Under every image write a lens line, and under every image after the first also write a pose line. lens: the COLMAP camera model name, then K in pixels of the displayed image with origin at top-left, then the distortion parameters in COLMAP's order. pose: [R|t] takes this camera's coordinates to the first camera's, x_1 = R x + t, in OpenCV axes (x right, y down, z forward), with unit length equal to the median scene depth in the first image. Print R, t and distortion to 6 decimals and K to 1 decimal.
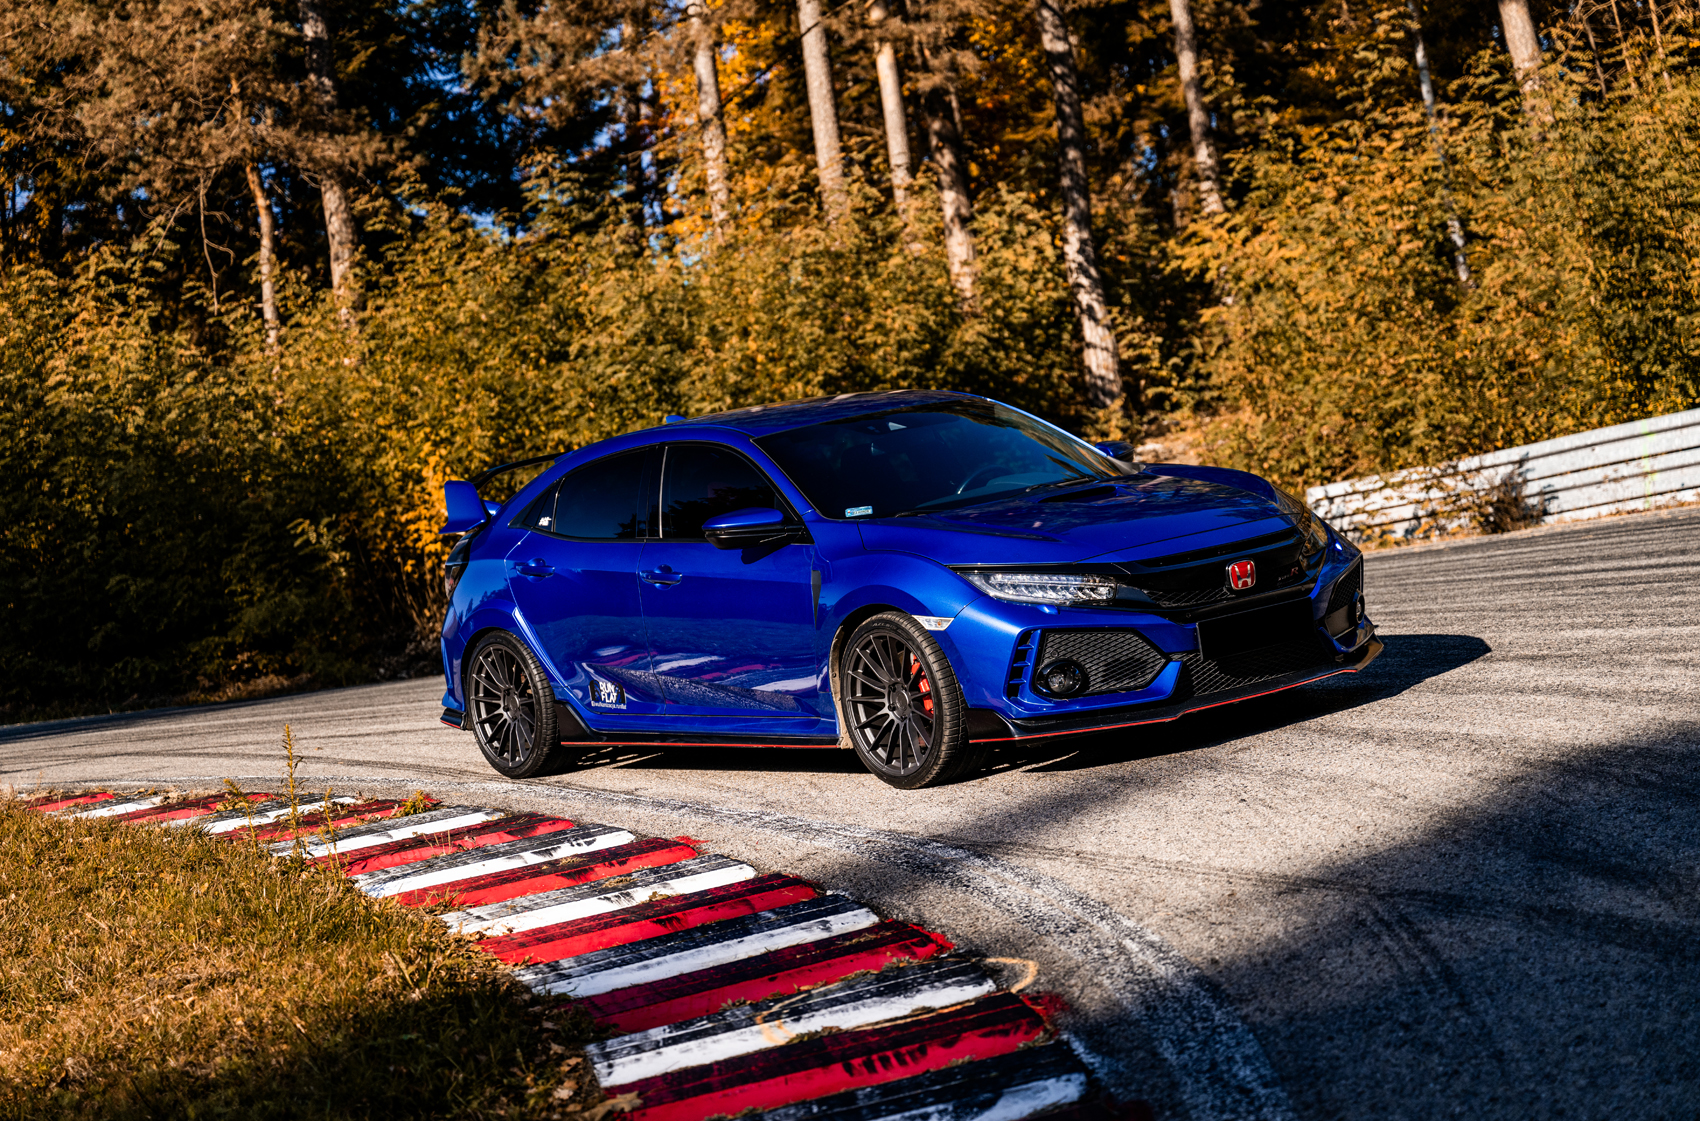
lens RADIAL K [[3330.0, 0, 850.0], [0, 3330.0, 560.5], [0, 0, 1]] dist [0.032173, -0.141334]
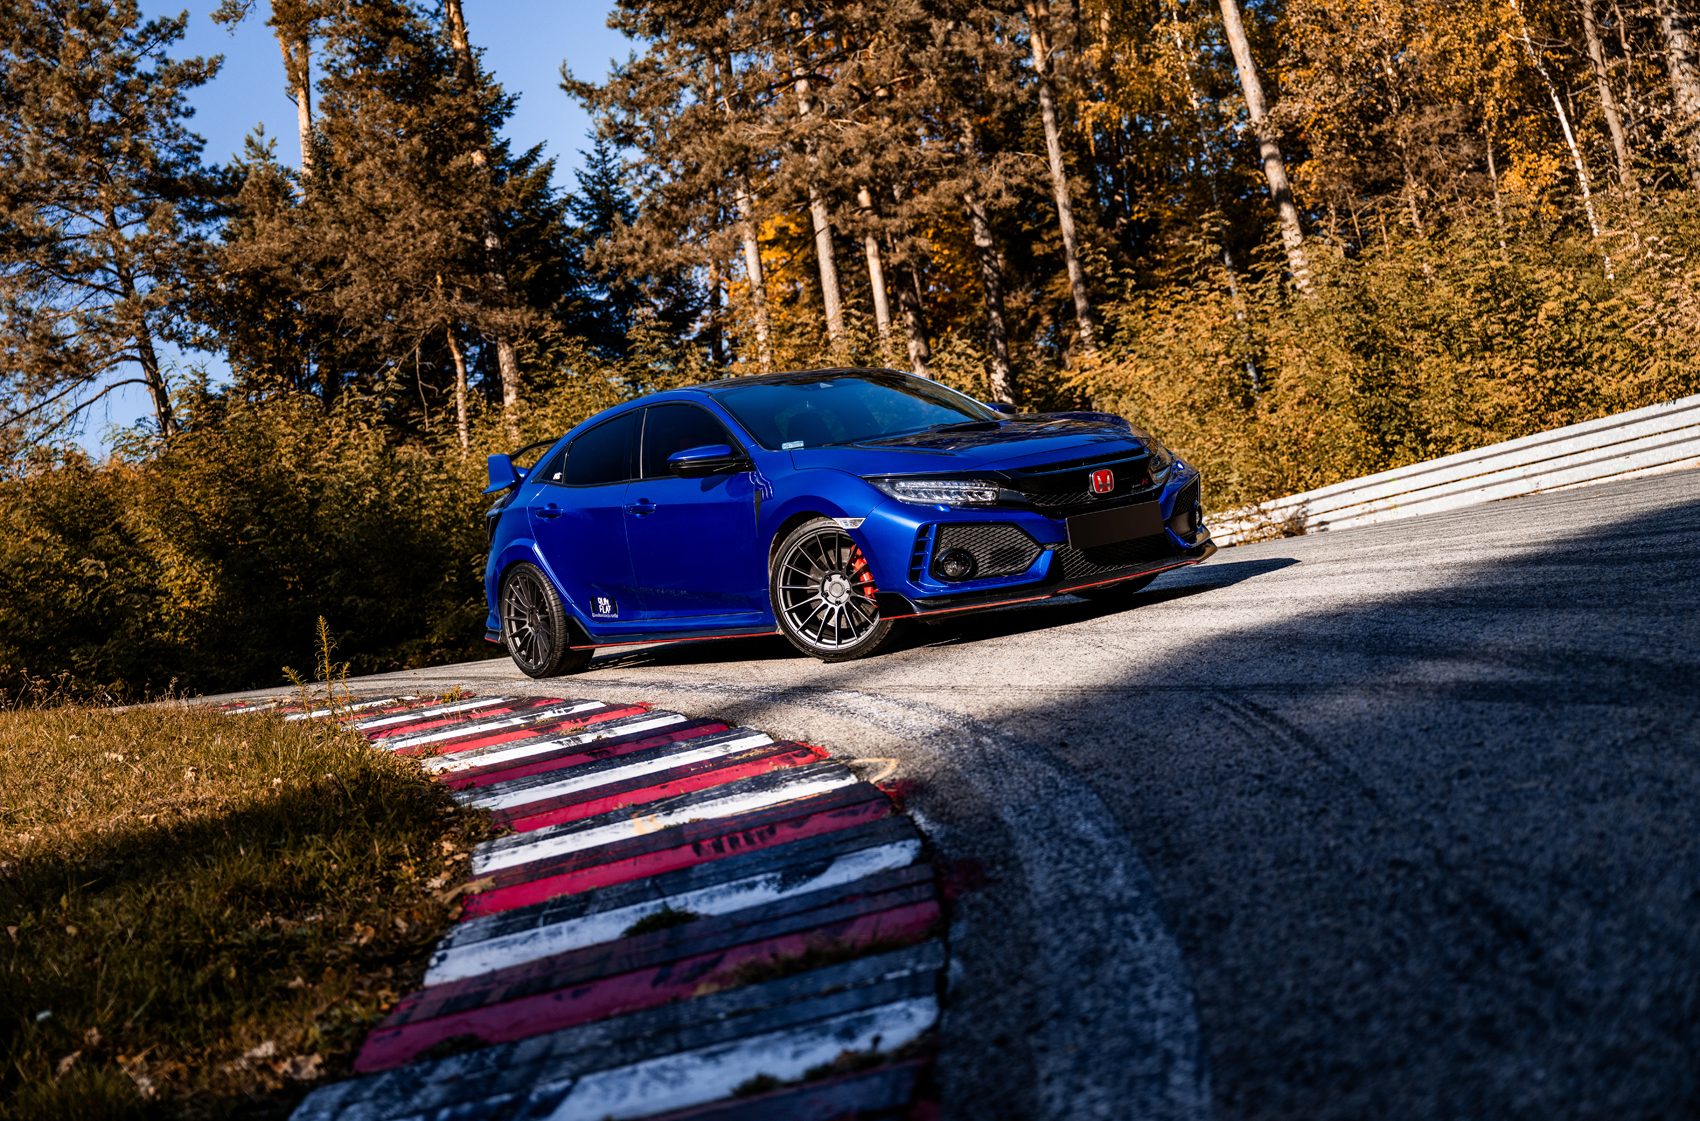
lens RADIAL K [[2079.1, 0, 850.0], [0, 2079.1, 560.5], [0, 0, 1]] dist [0.003865, -0.004262]
pose [[0.999893, -0.009857, -0.010792, 0.013241], [0.009515, 0.999467, -0.031230, 0.021381], [0.011094, 0.031124, 0.999454, 0.093085]]
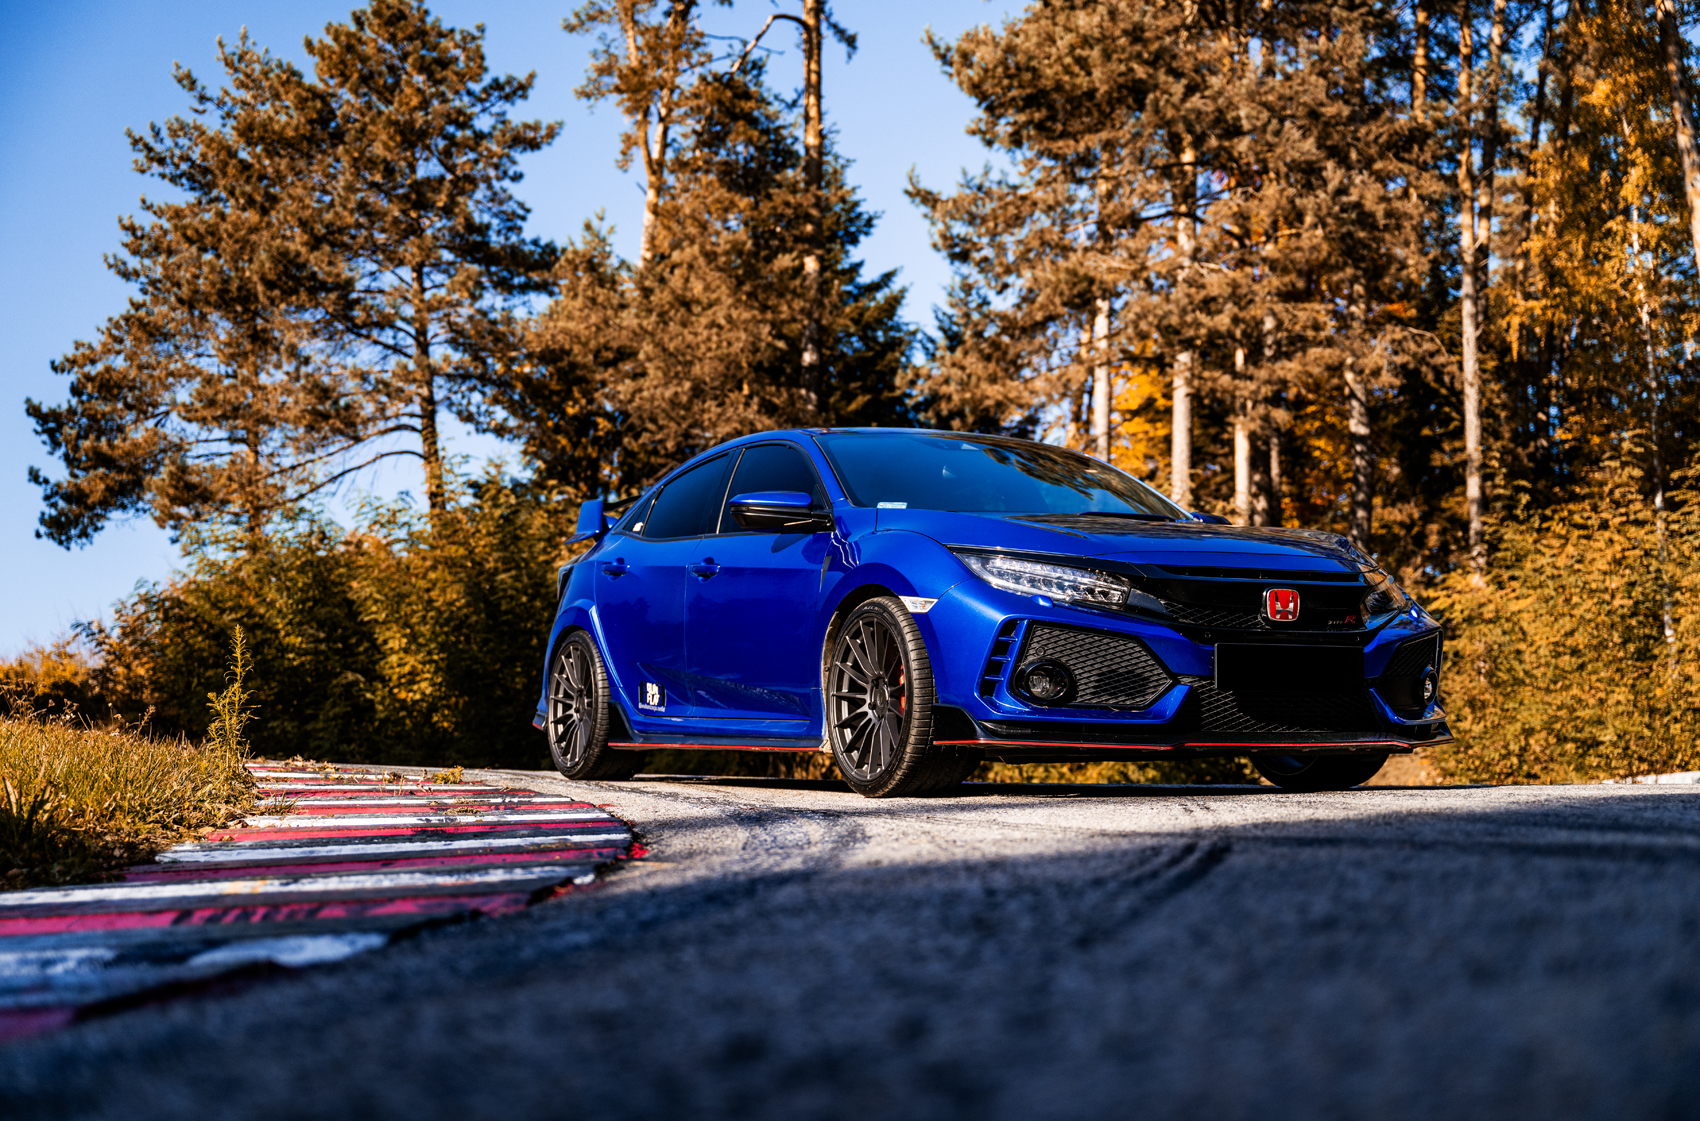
lens RADIAL K [[2268.1, 0, 848.8], [0, 2268.1, 558.6], [0, 0, 1]] dist [0.014655, 0.006625]
pose [[0.973865, 0.139733, -0.179057, 0.043216], [-0.161156, 0.980641, -0.111229, 0.029180], [0.160049, 0.137178, 0.977531, 0.156472]]
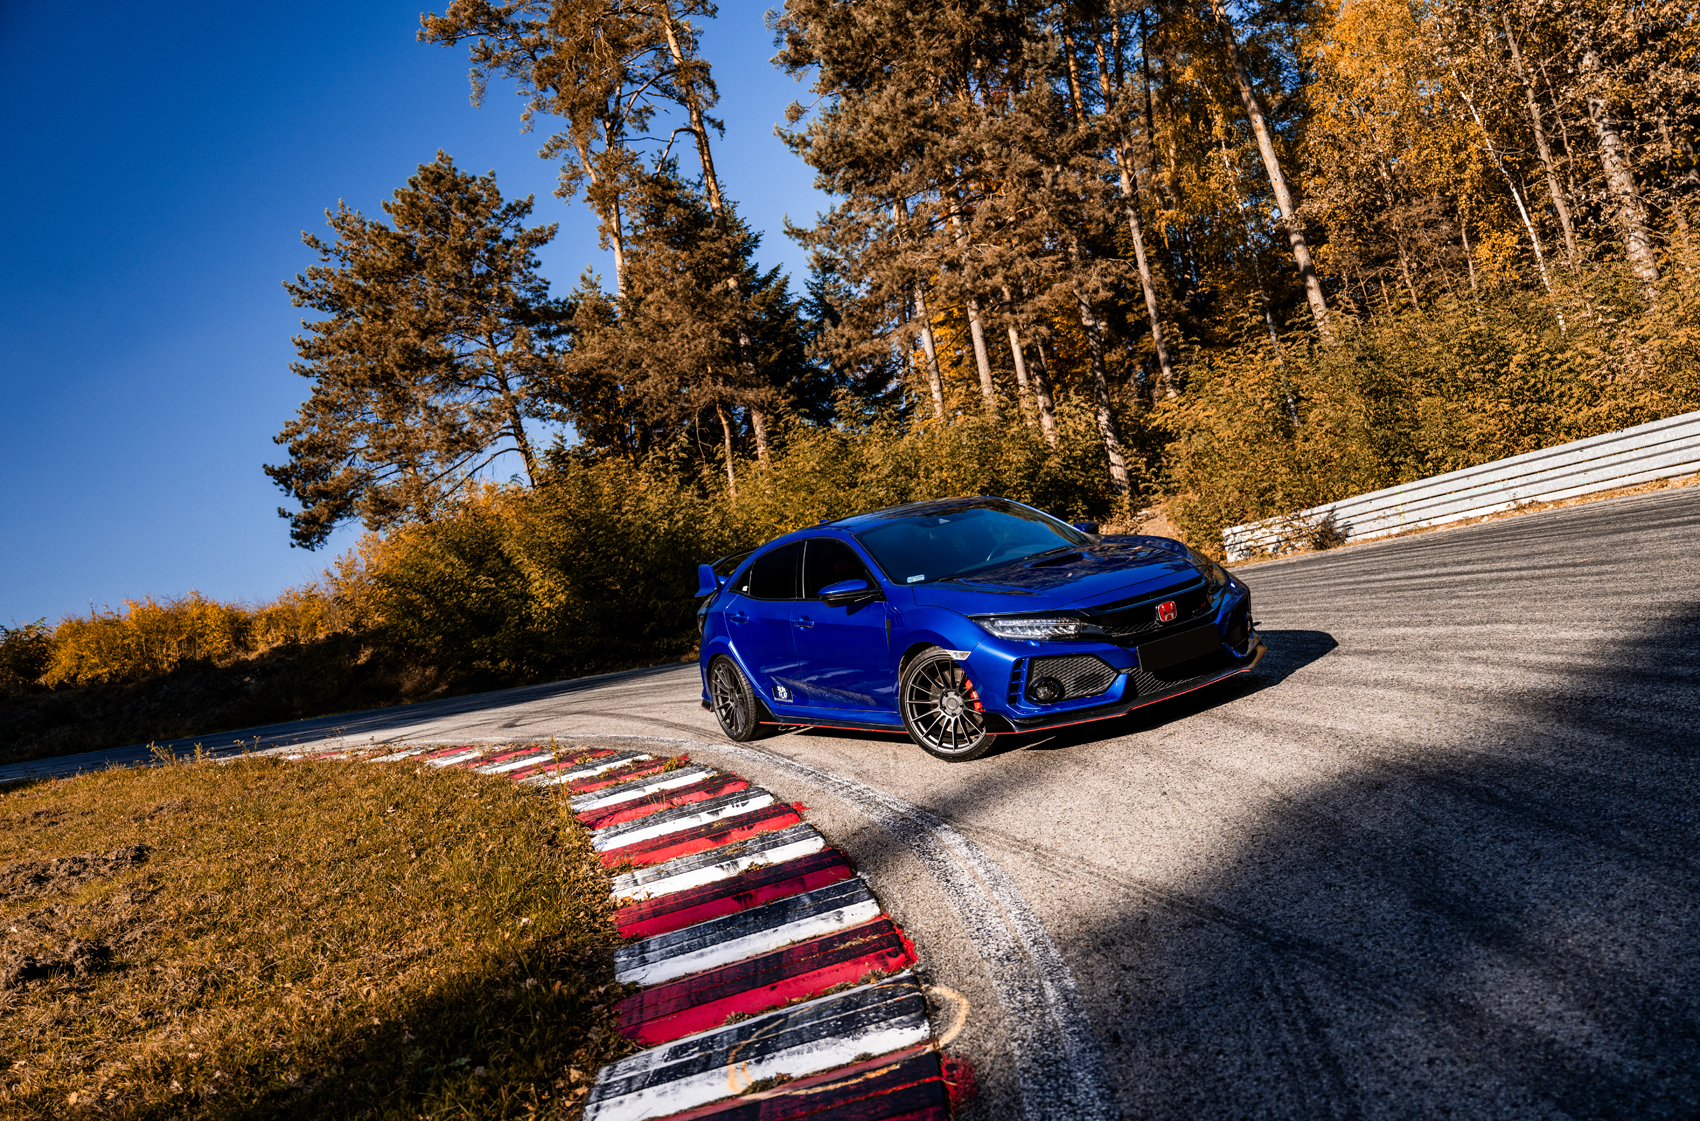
lens RADIAL K [[1404.5, 0, 853.8], [0, 1404.5, 560.3], [0, 0, 1]] dist [-0.002456, 0.008771]
pose [[0.990803, -0.051686, -0.125054, 0.023207], [0.051086, 0.998662, -0.008010, -0.007956], [0.125301, 0.001547, 0.992118, 0.141159]]
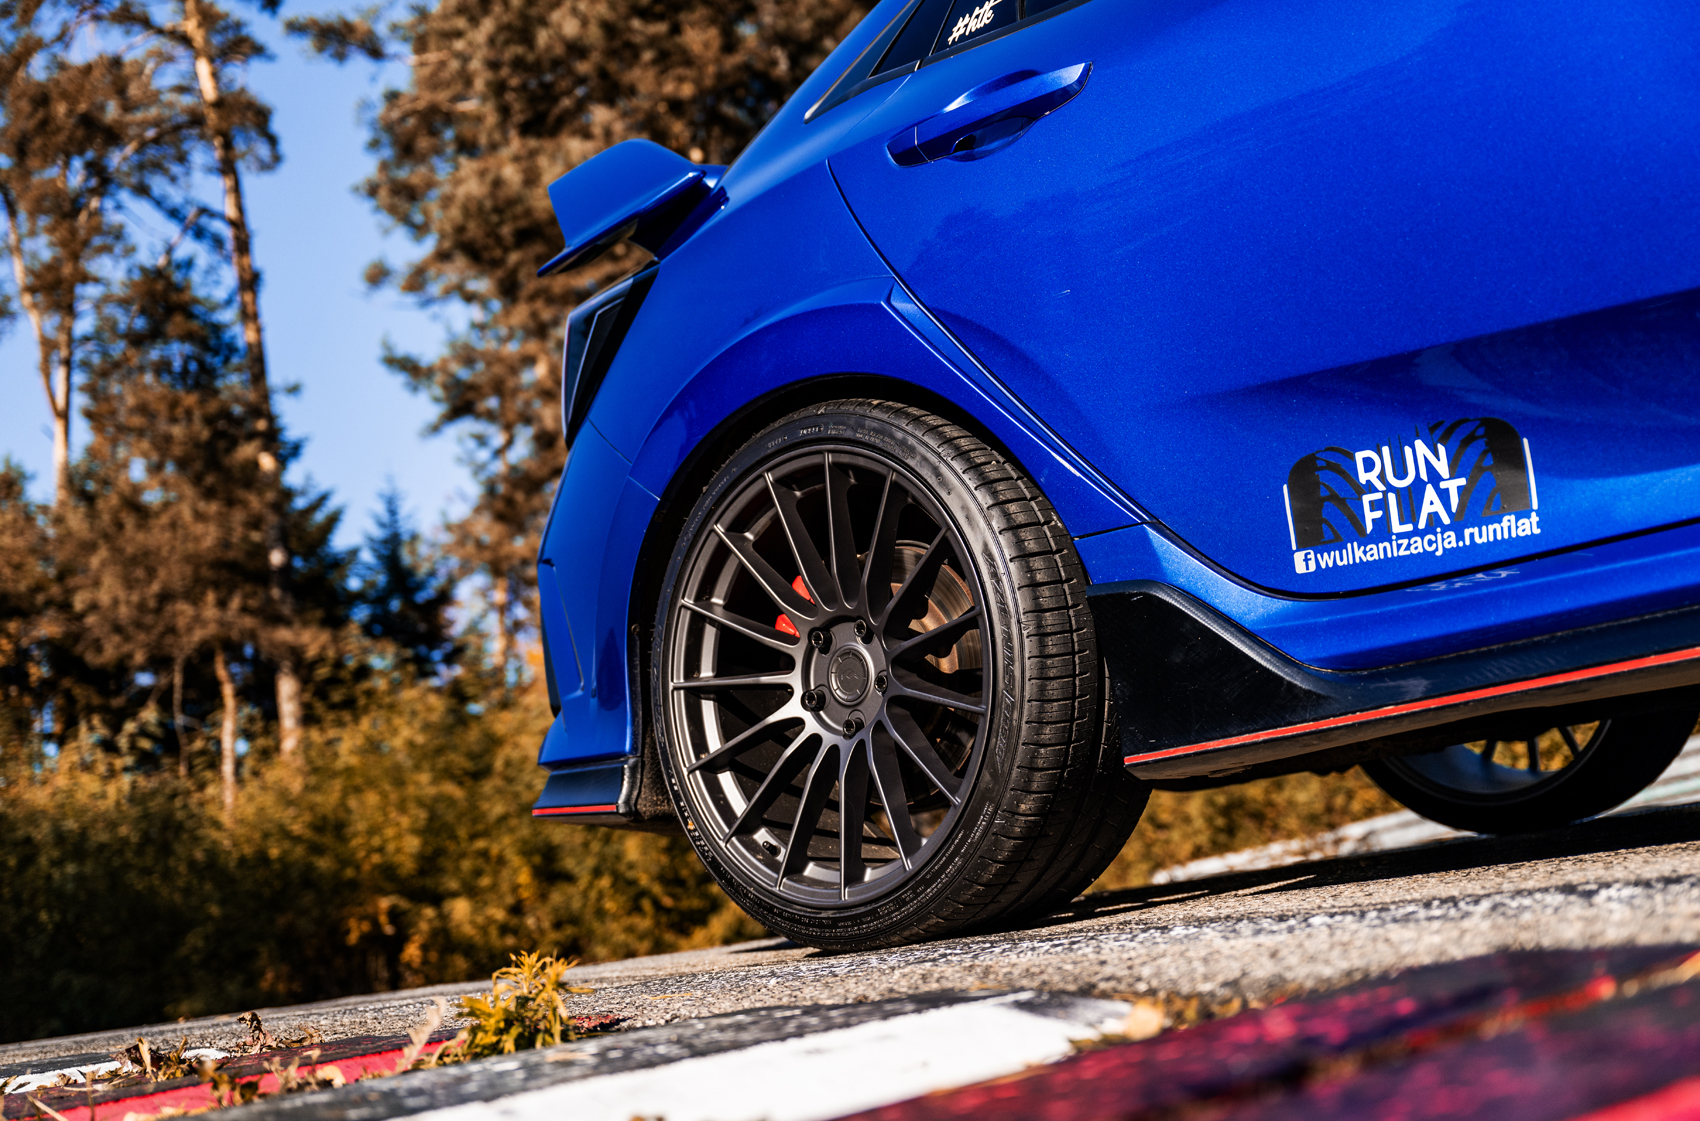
lens RADIAL K [[1813.7, 0, 846.7], [0, 1813.7, 589.0], [0, 0, 1]] dist [-0.004099, -0.000603]
pose [[0.989851, 0.015549, 0.141257, -0.060647], [0.017873, 0.972483, -0.232287, 0.024610], [-0.140982, 0.232455, 0.962335, 0.422077]]
